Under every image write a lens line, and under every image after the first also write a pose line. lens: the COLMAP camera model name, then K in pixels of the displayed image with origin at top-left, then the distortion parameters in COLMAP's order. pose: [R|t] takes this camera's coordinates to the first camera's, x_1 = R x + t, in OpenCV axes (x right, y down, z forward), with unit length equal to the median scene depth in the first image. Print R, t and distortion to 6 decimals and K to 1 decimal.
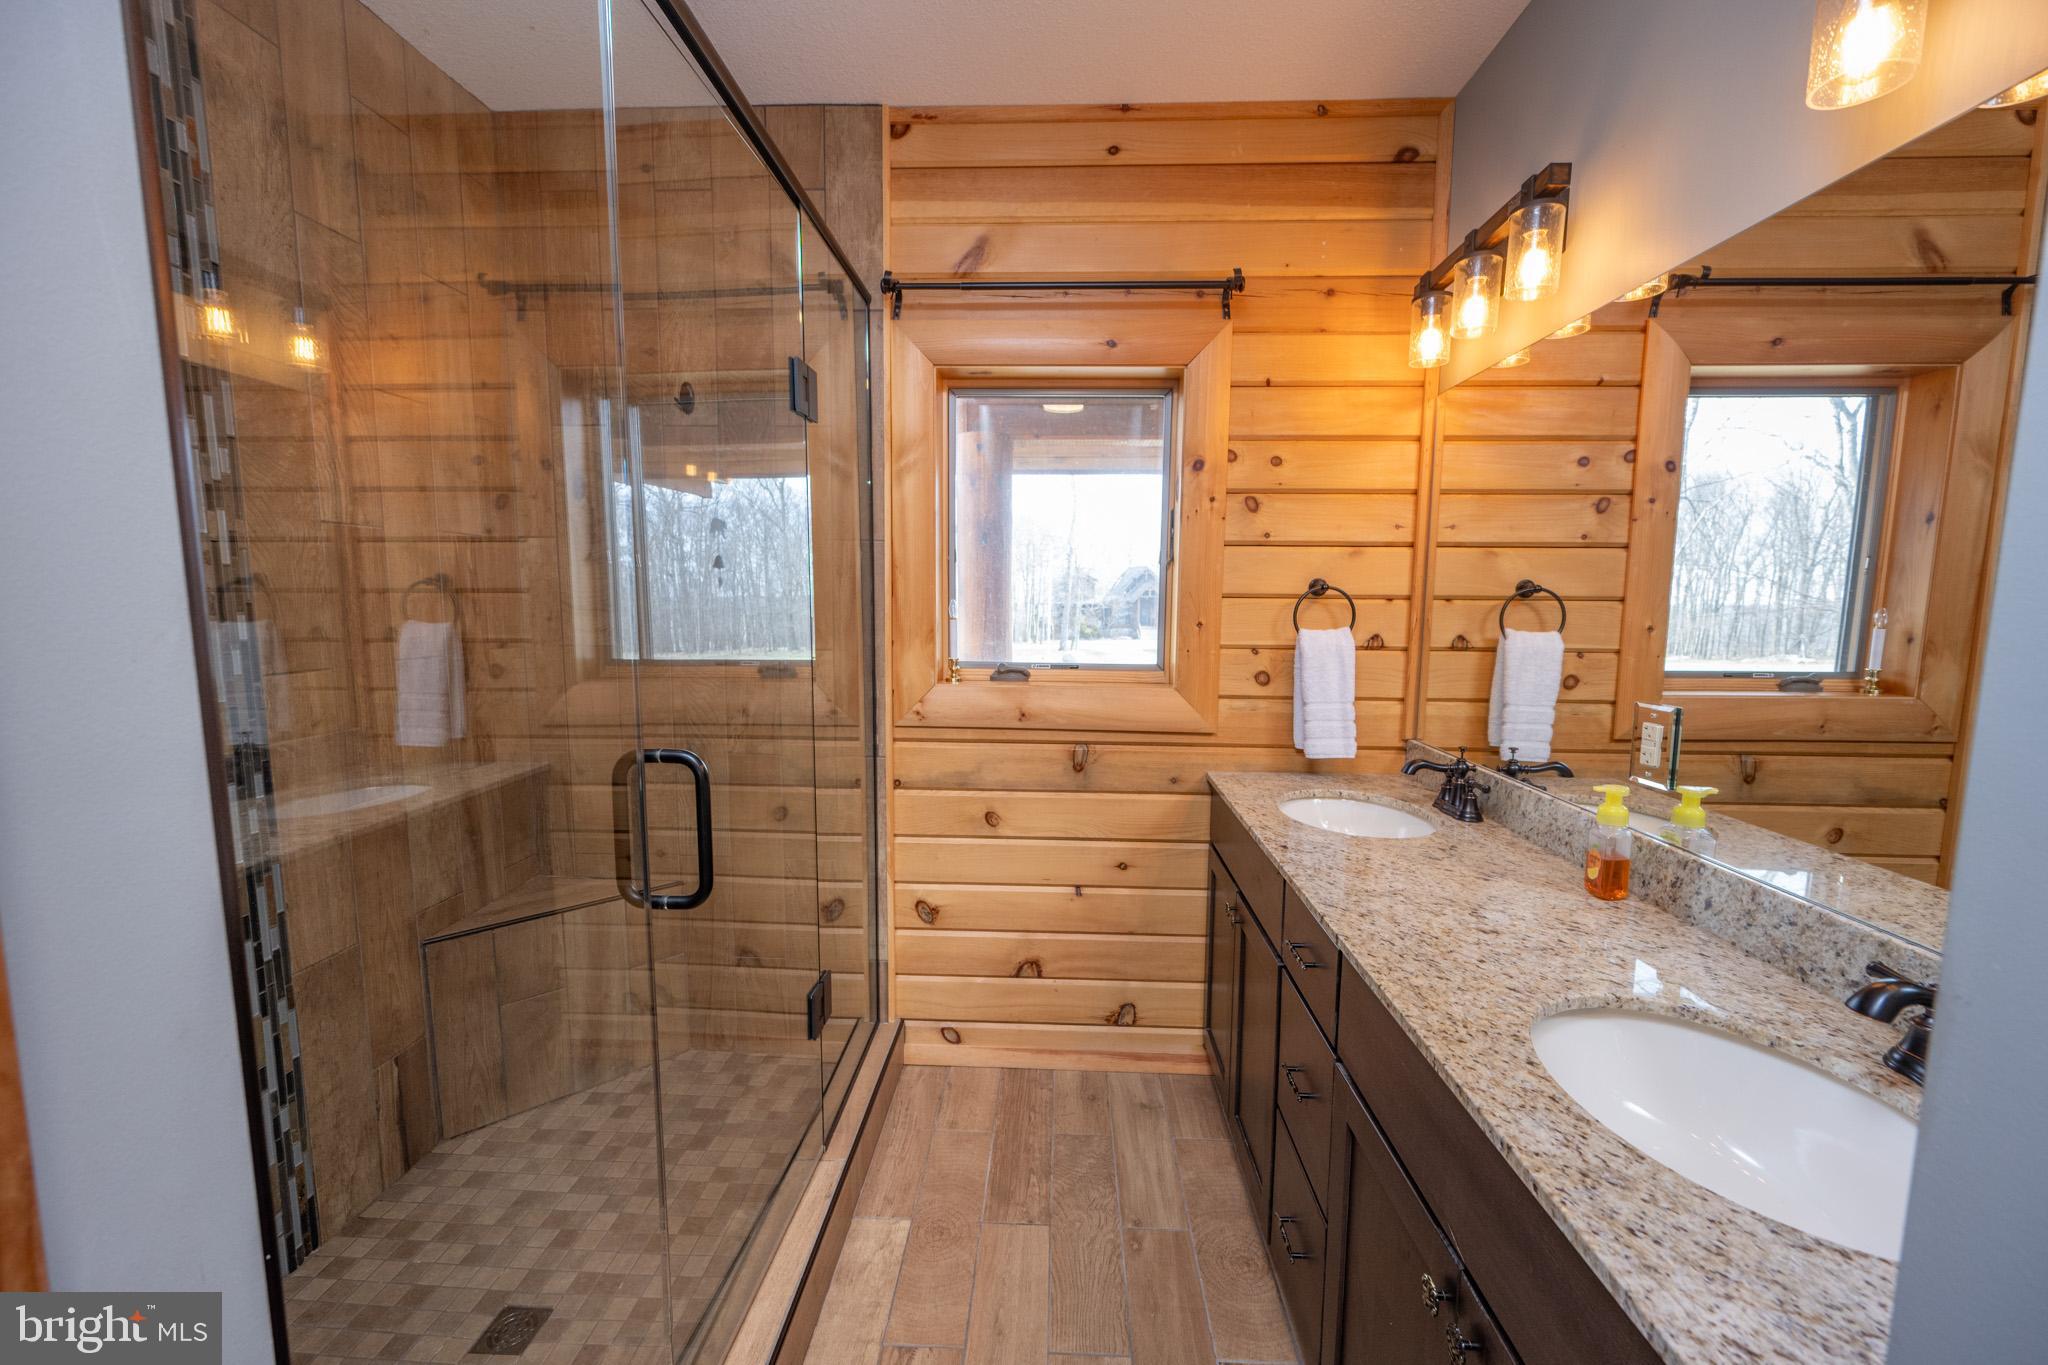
lens RADIAL K [[816.1, 0, 1029.1], [0, 816.1, 688.5], [0, 0, 1]] dist [-0.000663, 0.000497]
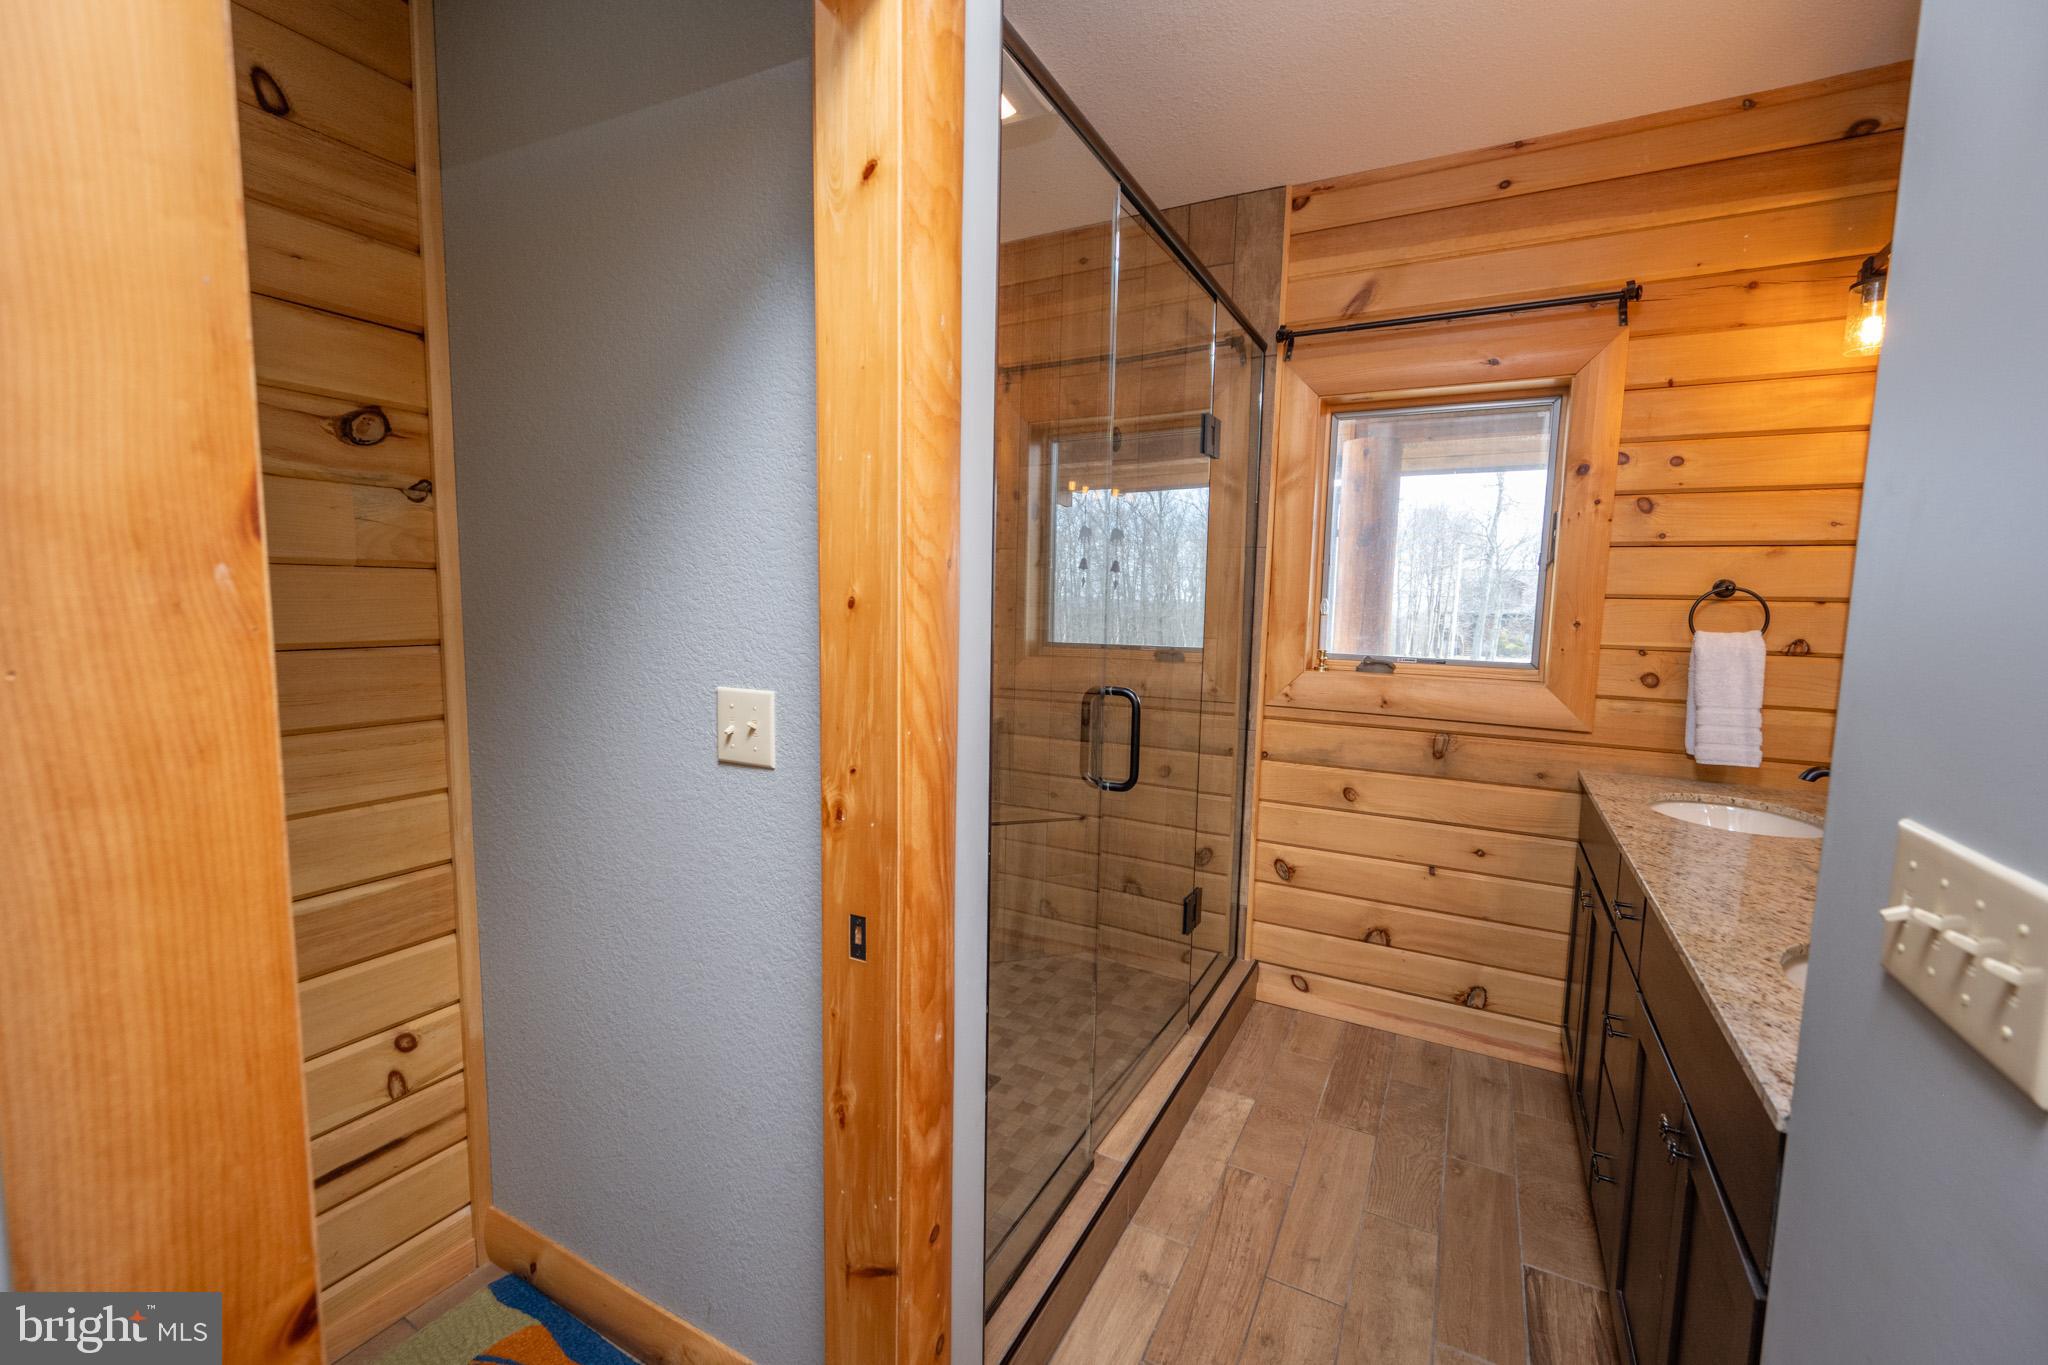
lens RADIAL K [[816.1, 0, 1031.3], [0, 816.1, 681.7], [0, 0, 1]] dist [-0.000663, 0.000497]
pose [[0.900663, 0.055203, -0.430998, 0.038663], [-0.060571, 0.998163, 0.001271, 0.034295], [0.430276, 0.024962, 0.902352, -0.221695]]
